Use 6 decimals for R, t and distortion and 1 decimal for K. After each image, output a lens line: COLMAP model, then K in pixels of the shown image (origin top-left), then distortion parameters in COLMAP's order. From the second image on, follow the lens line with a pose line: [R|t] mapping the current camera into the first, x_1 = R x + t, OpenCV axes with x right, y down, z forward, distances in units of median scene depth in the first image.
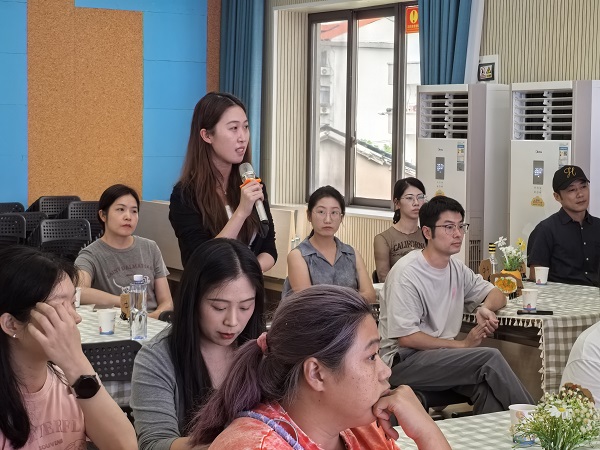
lens RADIAL K [[1410.9, 0, 300.1], [0, 1410.9, 225.3], [0, 0, 1]] dist [0.089470, 0.000000]
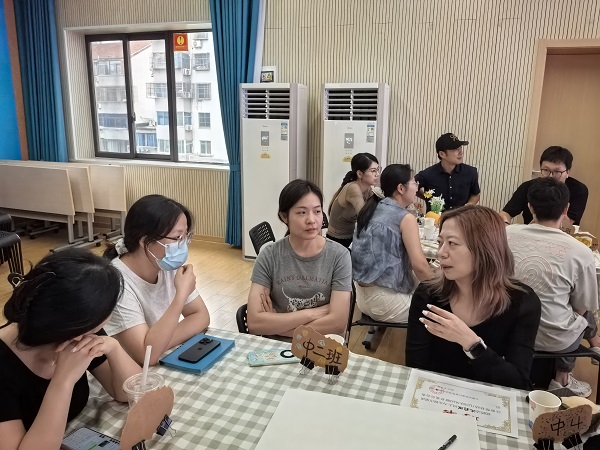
lens RADIAL K [[511.2, 0, 299.3], [0, 511.2, 225.7], [0, 0, 1]] dist [0.009458, -0.003774]
pose [[0.796176, -0.129831, 0.590971, -0.207250], [0.036999, 0.985327, 0.166621, -0.036393], [-0.603932, -0.110794, 0.789297, 0.495167]]
